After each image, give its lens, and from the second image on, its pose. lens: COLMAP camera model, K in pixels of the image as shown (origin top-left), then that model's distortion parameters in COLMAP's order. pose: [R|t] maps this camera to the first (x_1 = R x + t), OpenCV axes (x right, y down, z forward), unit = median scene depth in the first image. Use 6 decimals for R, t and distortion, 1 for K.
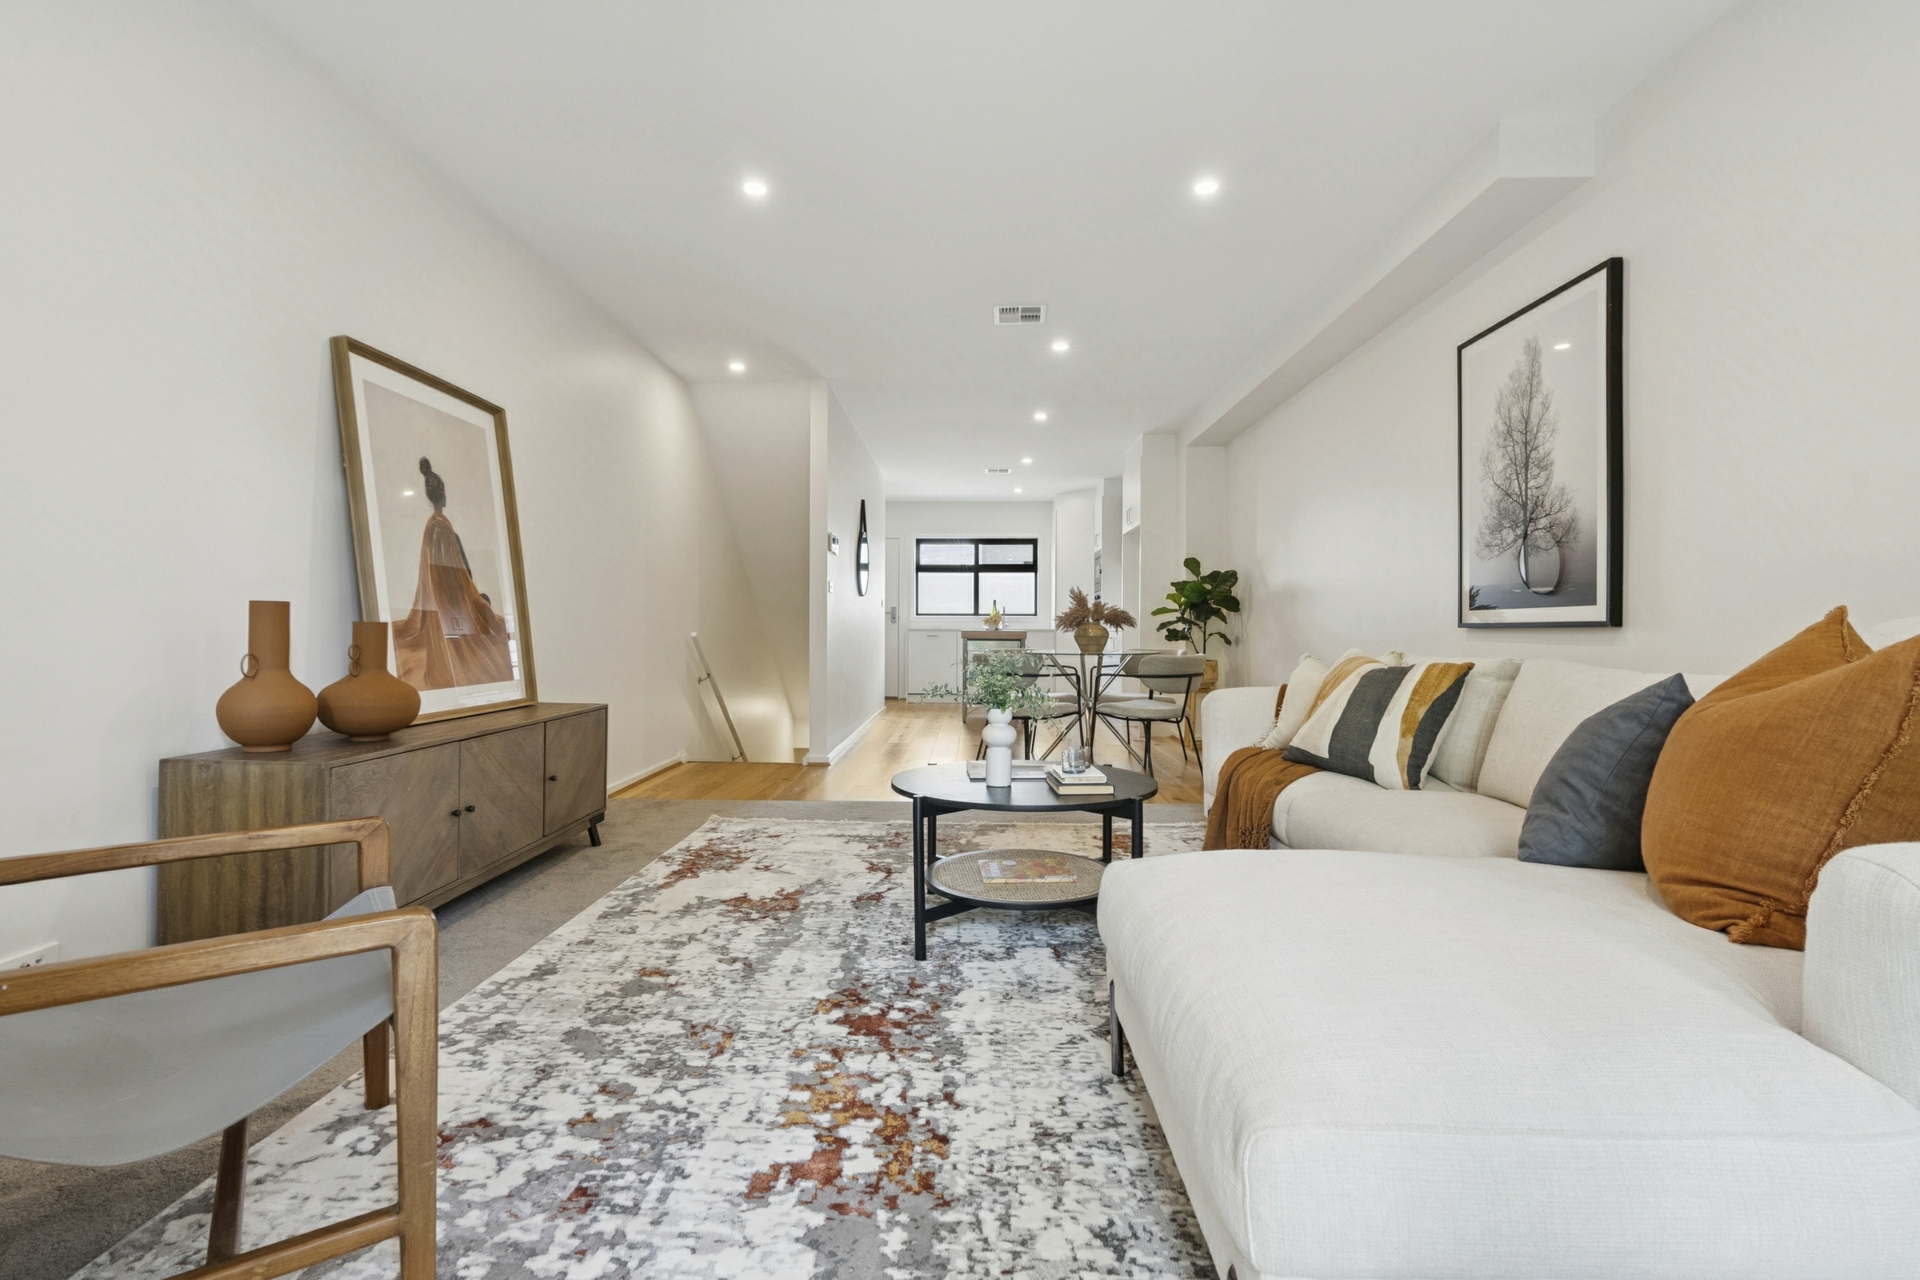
lens RADIAL K [[872.8, 0, 948.5], [0, 872.8, 632.0], [0, 0, 1]] dist [-0.010740, 0.002868]
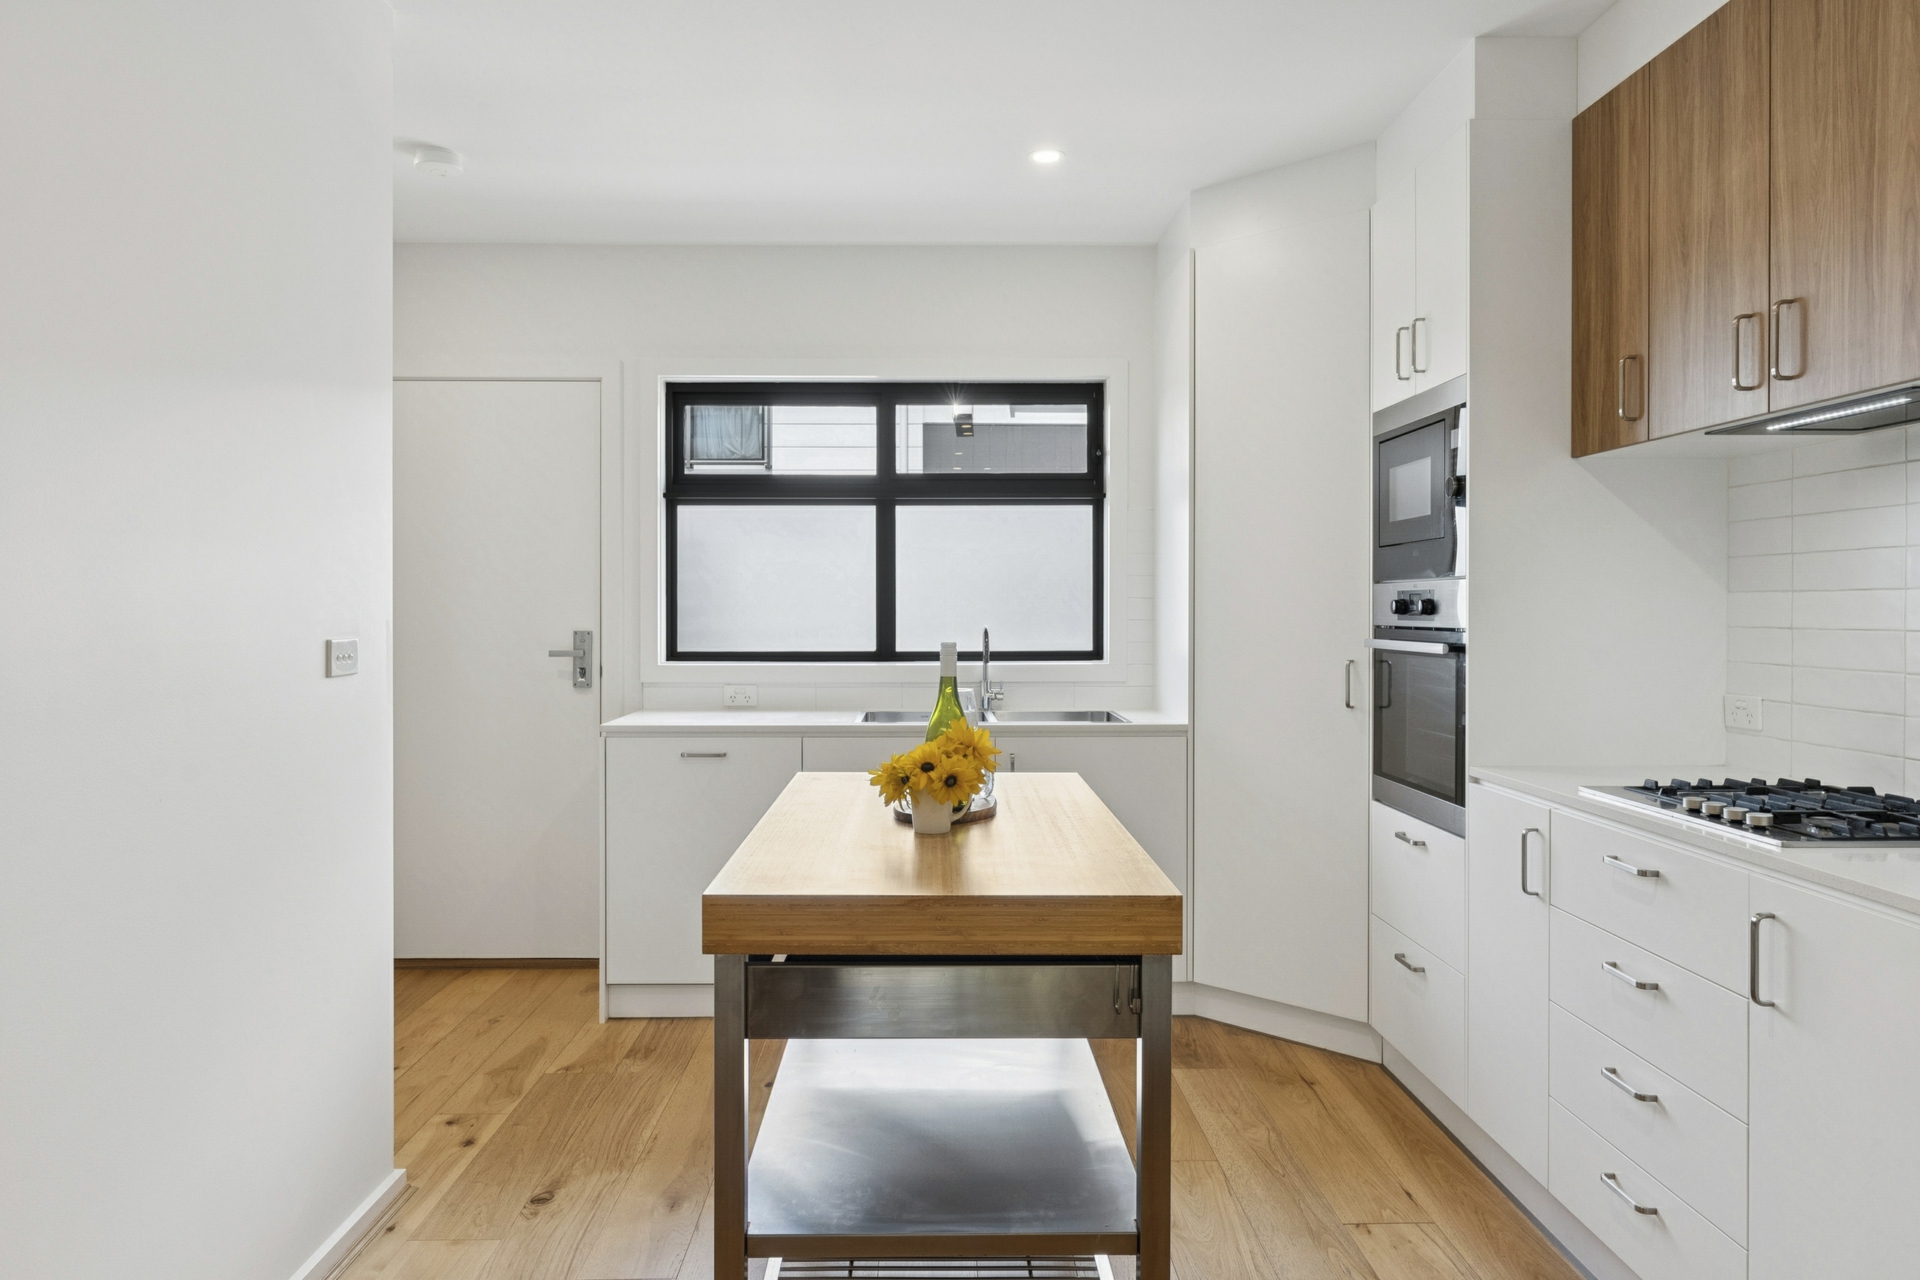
lens RADIAL K [[1262.5, 0, 954.6], [0, 1262.5, 620.9], [0, 0, 1]] dist [0.009330, 0.001024]
pose [[0.998297, -0.006607, 0.057958, 0.119823], [0.006156, 0.999949, 0.007952, -0.135407], [-0.058007, -0.007582, 0.998287, 2.346963]]
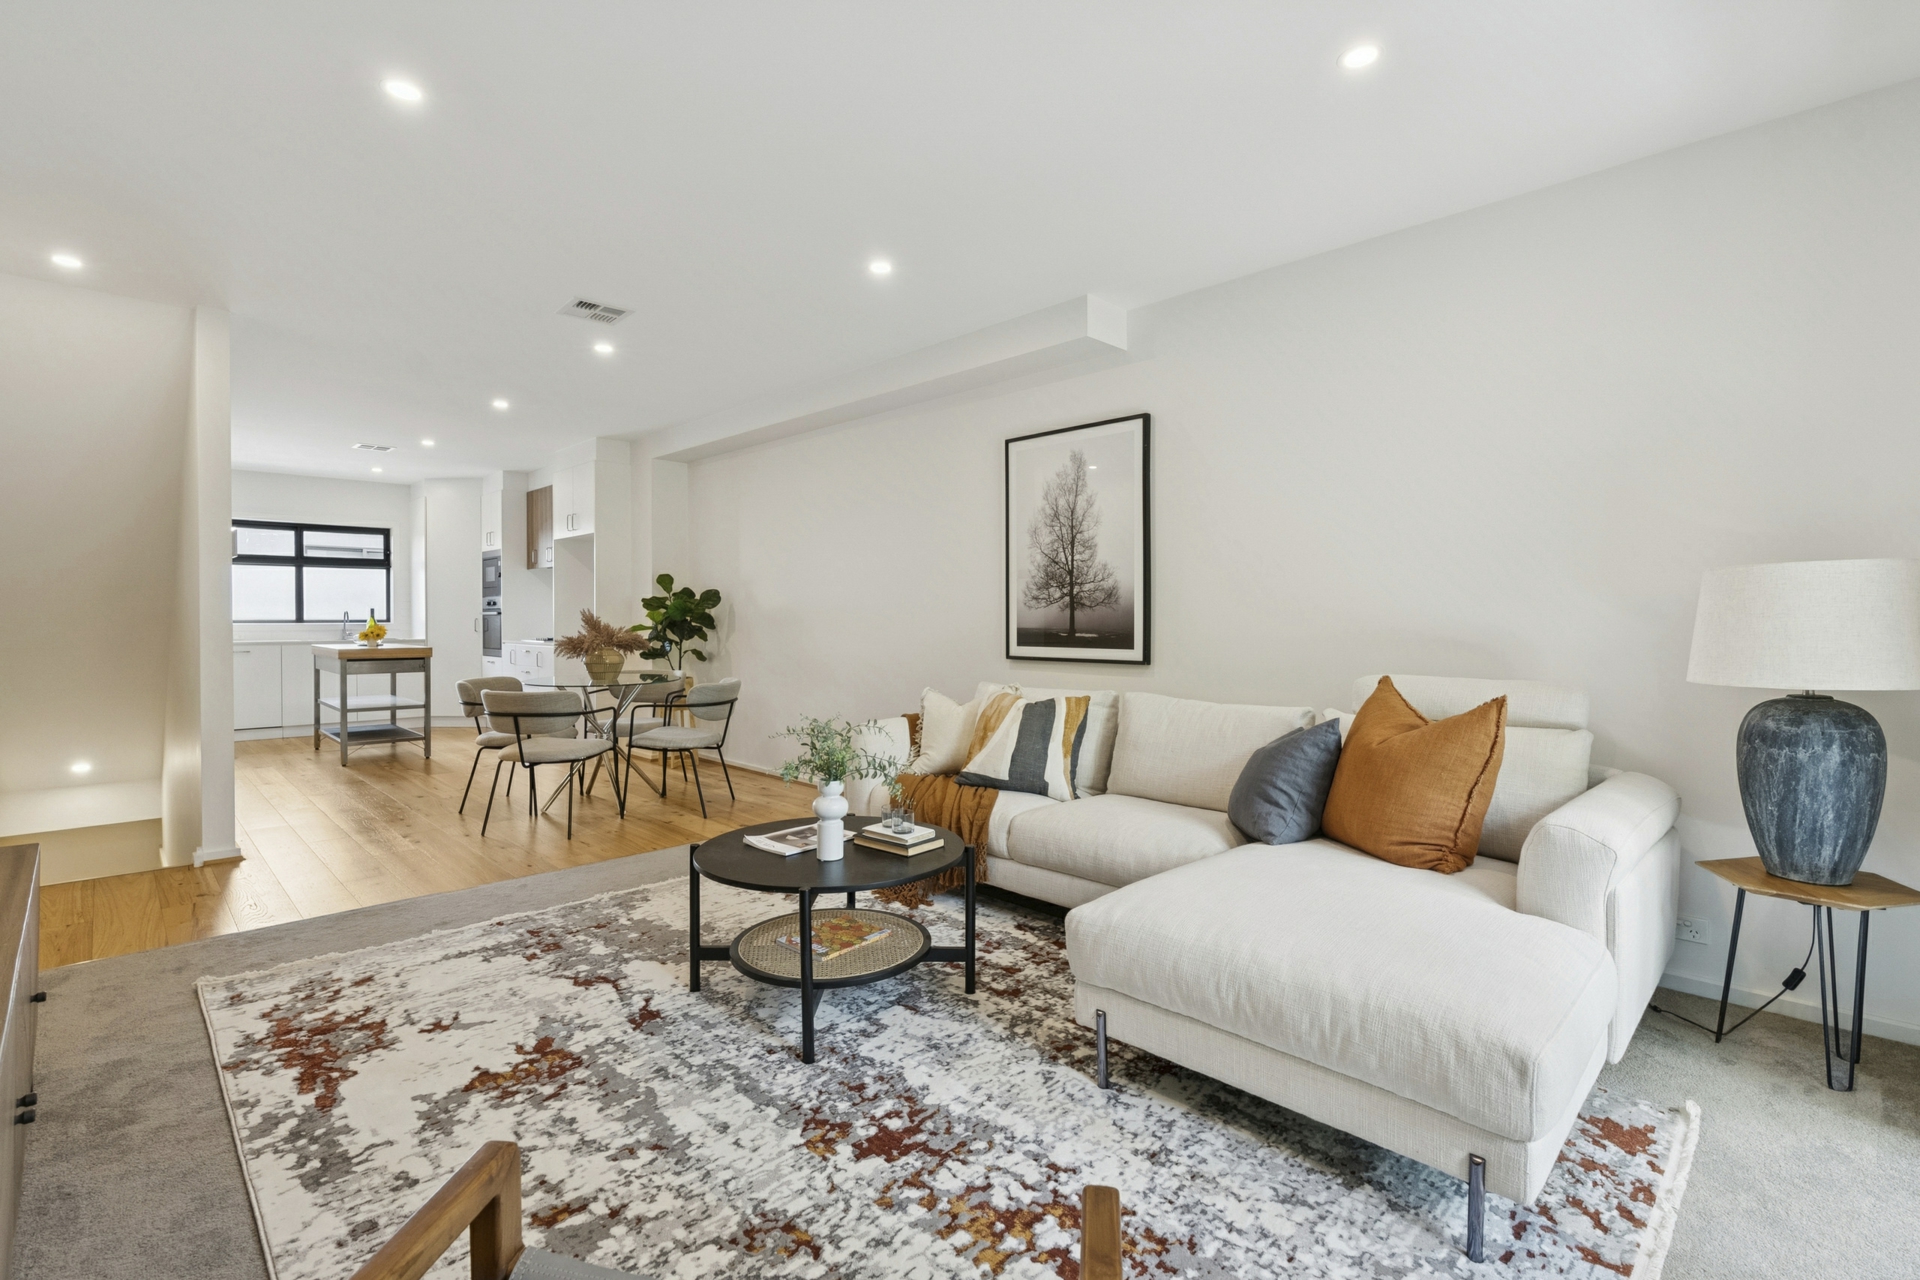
lens RADIAL K [[872.8, 0, 942.5], [0, 872.8, 628.9], [0, 0, 1]] dist [-0.010740, 0.002868]
pose [[0.694112, -0.015683, 0.719696, -0.502211], [0.006122, 0.999855, 0.015884, -0.086648], [-0.719841, -0.006619, 0.694108, 0.210831]]
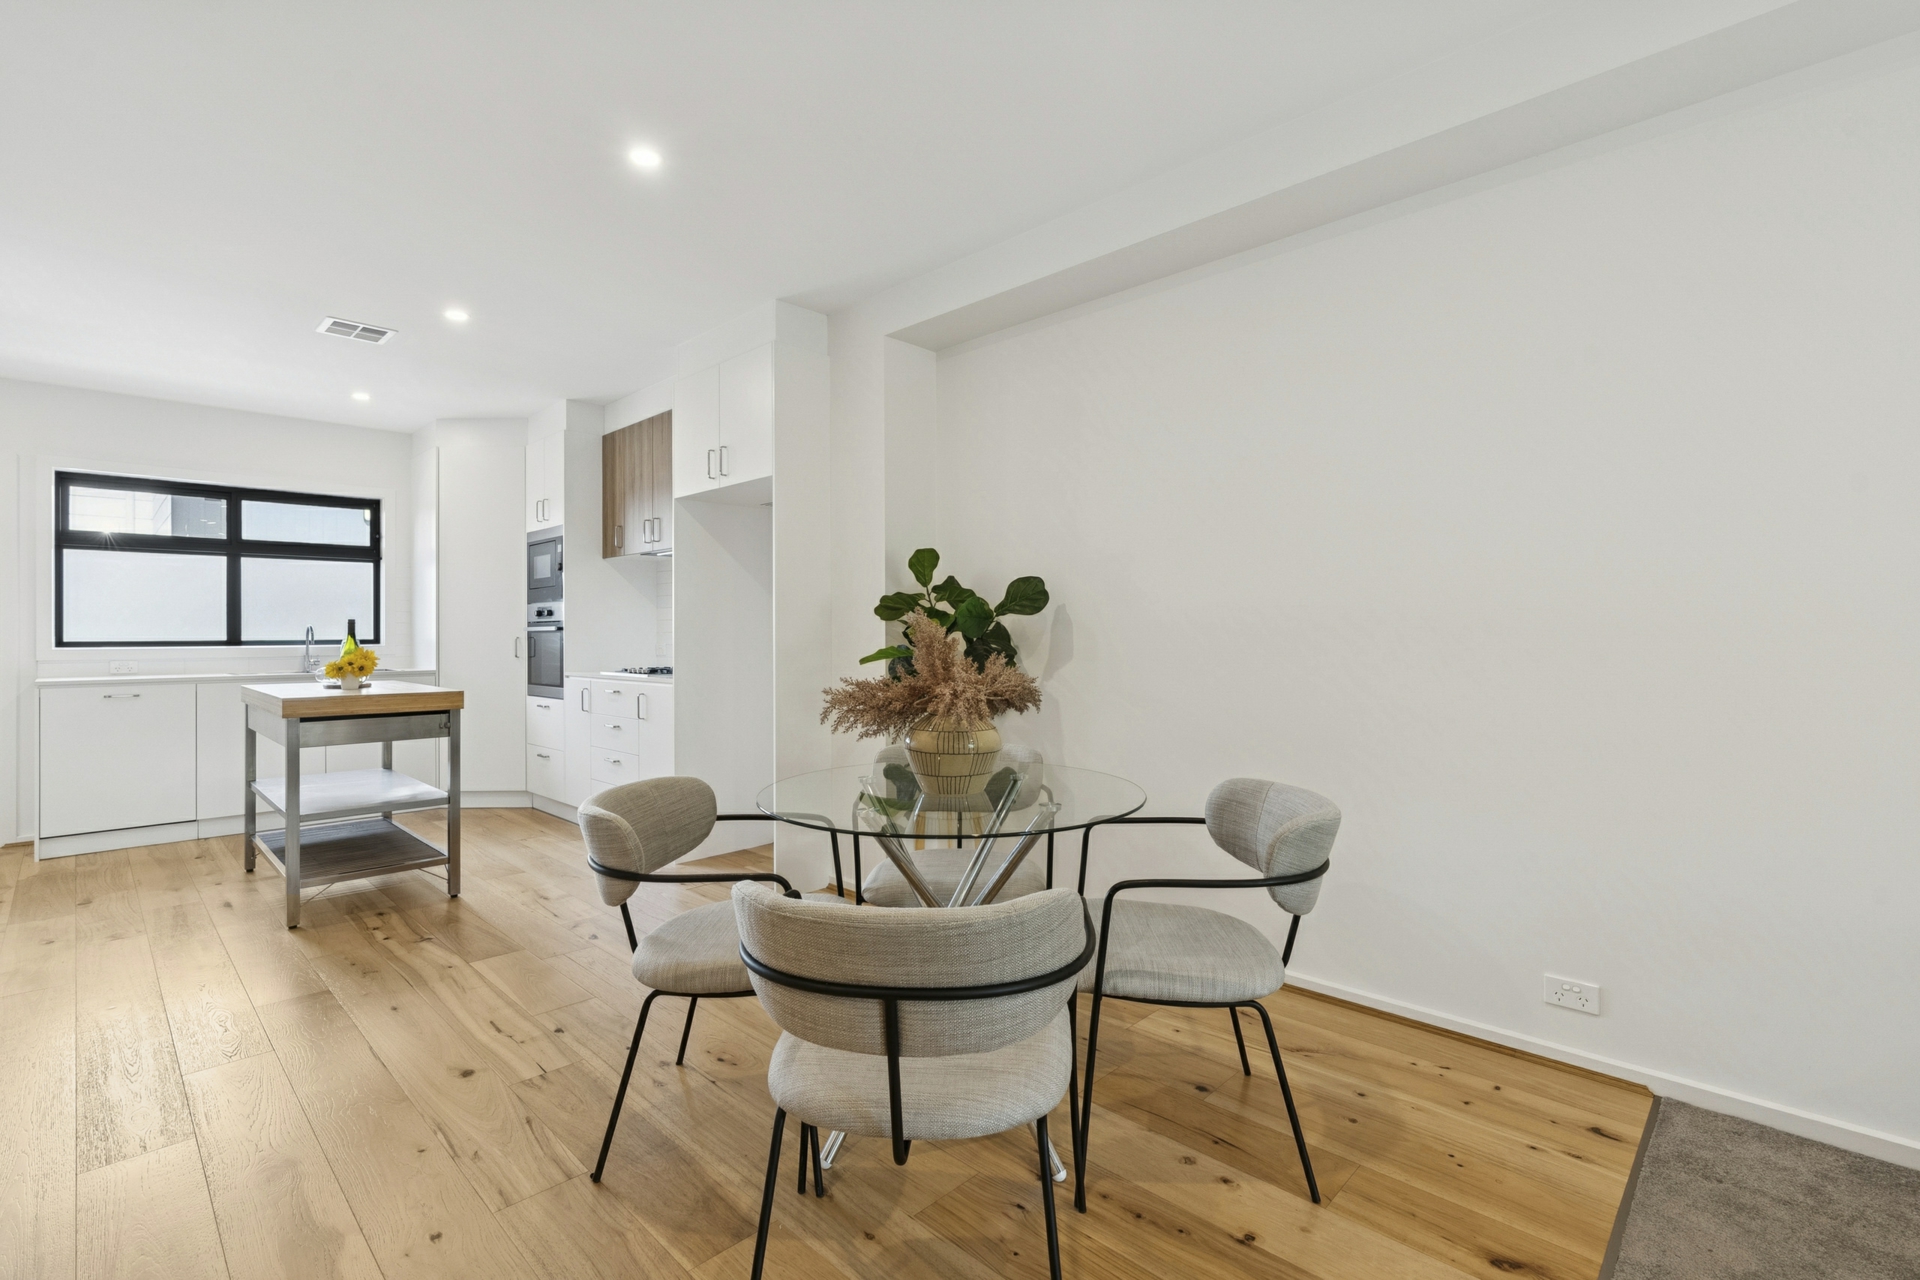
lens RADIAL K [[872.8, 0, 953.0], [0, 872.8, 632.6], [0, 0, 1]] dist [-0.010740, 0.002868]
pose [[0.677426, -0.005866, 0.735567, -0.208132], [0.010365, 0.999945, -0.001571, -0.082363], [-0.735518, 0.008688, 0.677450, 1.485853]]
